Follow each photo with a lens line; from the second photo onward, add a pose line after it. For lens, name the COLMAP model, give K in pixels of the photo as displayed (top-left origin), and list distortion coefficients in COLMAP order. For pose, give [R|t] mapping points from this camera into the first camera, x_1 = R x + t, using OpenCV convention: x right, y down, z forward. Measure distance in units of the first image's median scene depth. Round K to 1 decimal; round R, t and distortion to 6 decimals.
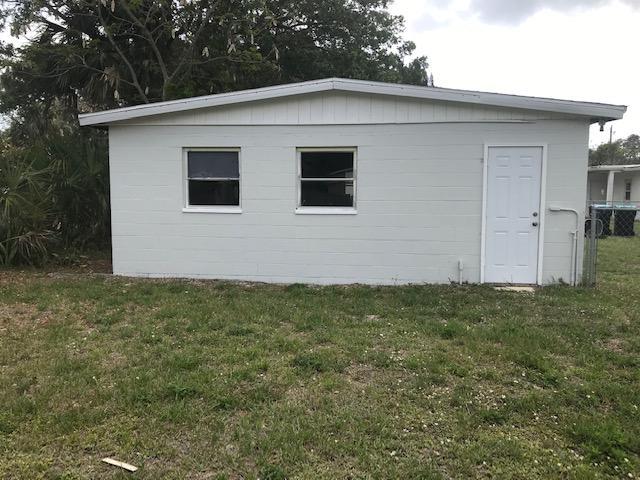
lens RADIAL K [[526.2, 0, 319.7], [0, 526.2, 238.7], [0, 0, 1]] dist [0.058614, -0.046846]
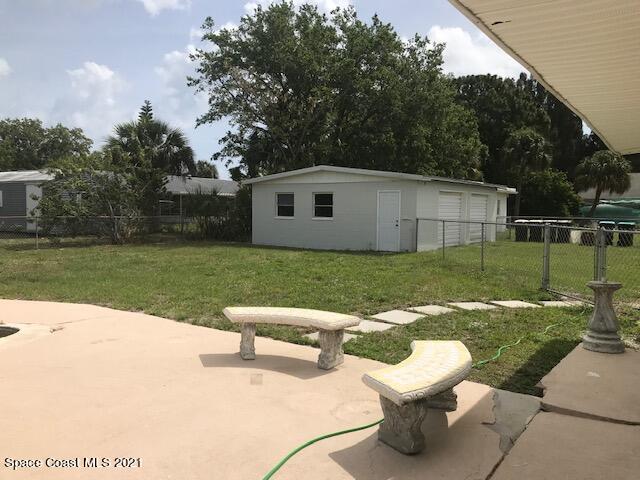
lens RADIAL K [[526.2, 0, 320.4], [0, 526.2, 239.7], [0, 0, 1]] dist [0.058614, -0.046846]
pose [[0.905535, 0.033319, -0.422960, 1.028254], [-0.056014, 0.997574, -0.041339, 0.144935], [0.420557, 0.061126, 0.905205, -1.192863]]
